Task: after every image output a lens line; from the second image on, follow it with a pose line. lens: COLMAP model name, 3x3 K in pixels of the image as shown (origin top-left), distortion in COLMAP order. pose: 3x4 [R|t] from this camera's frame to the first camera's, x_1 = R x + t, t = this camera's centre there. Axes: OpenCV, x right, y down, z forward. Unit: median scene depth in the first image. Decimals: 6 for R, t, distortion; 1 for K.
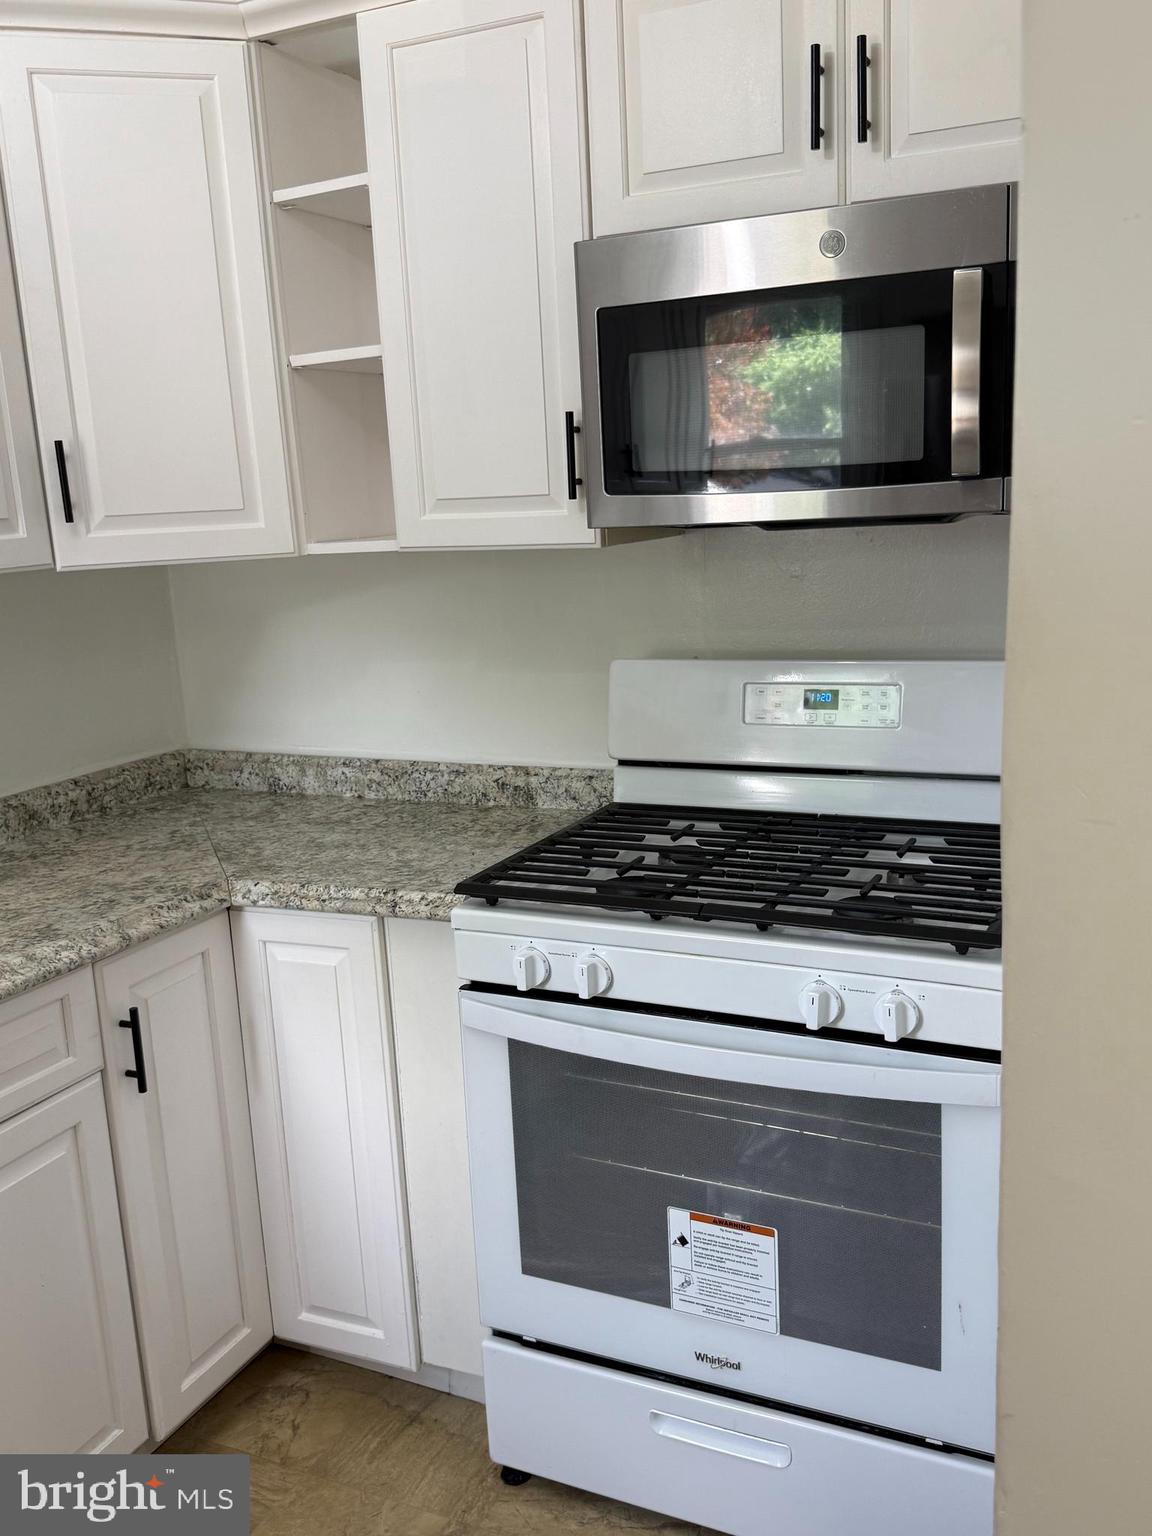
lens RADIAL K [[1337.5, 0, 582.2], [0, 1337.5, 779.4], [0, 0, 1]] dist [0.005992, -0.057031]
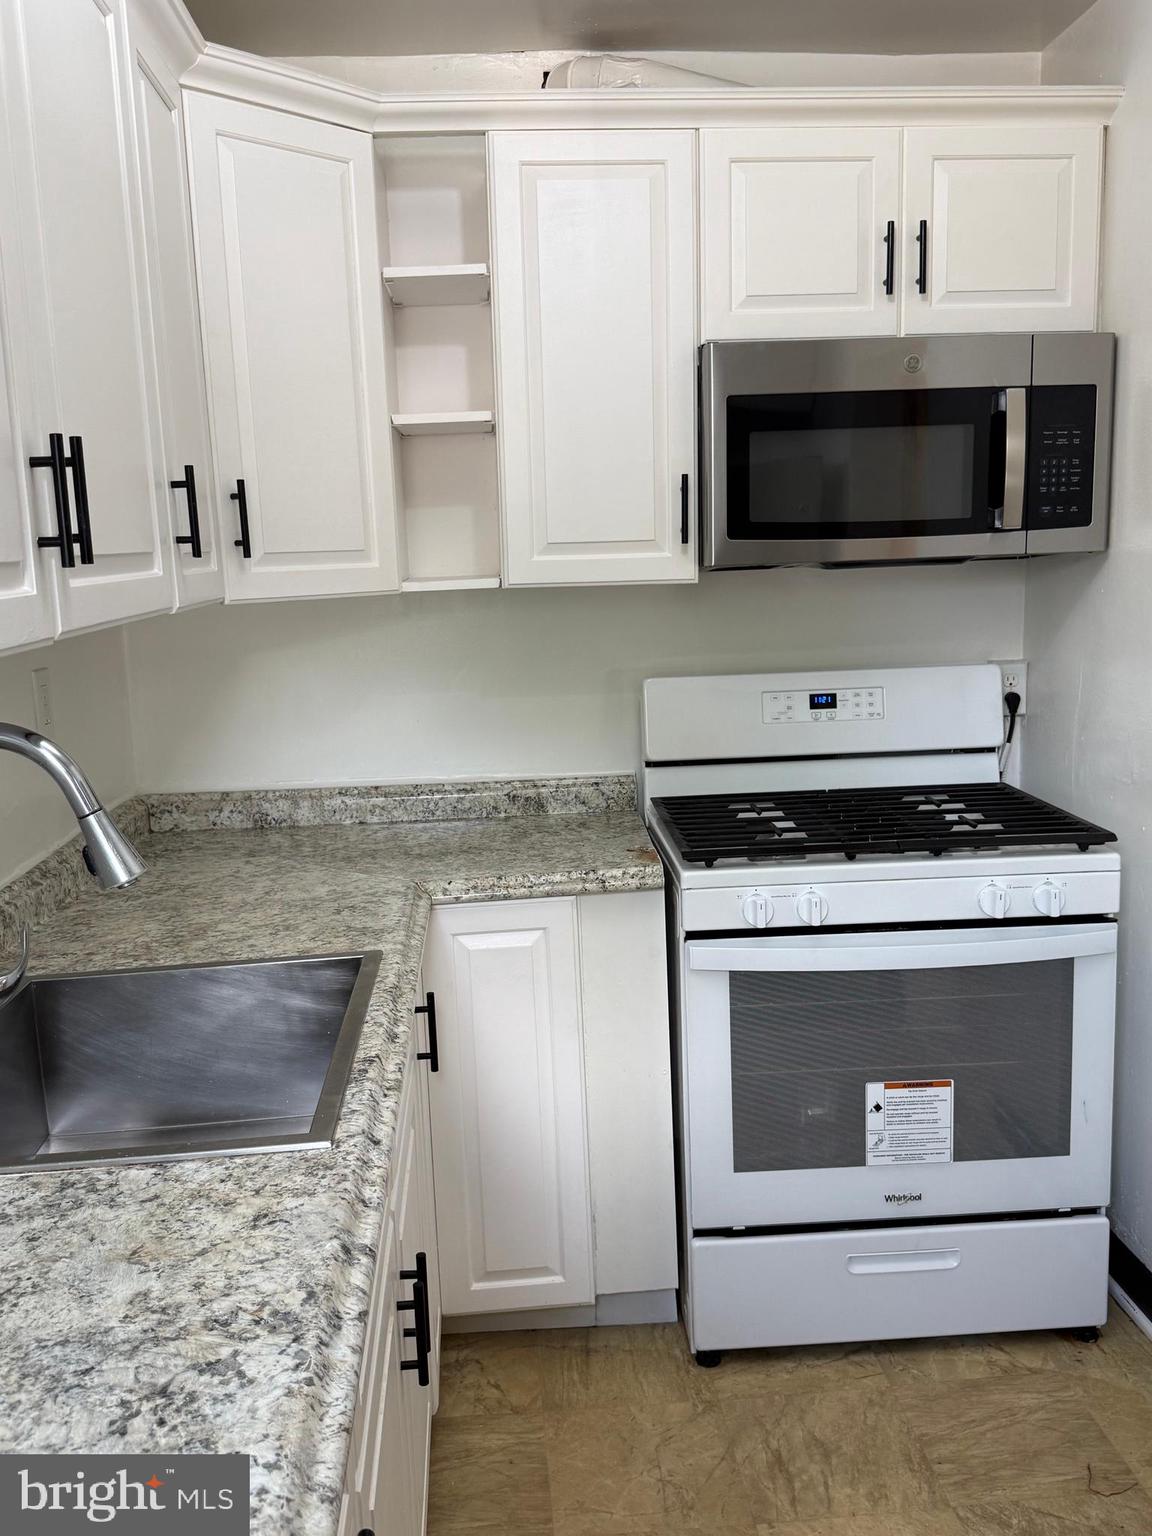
lens RADIAL K [[1337.5, 0, 582.1], [0, 1337.5, 764.9], [0, 0, 1]] dist [0.005992, -0.057031]
pose [[0.884165, -0.057546, 0.463617, -0.647440], [0.089205, 0.994921, -0.046630, 0.042182], [-0.458579, 0.082585, 0.884808, -0.035995]]
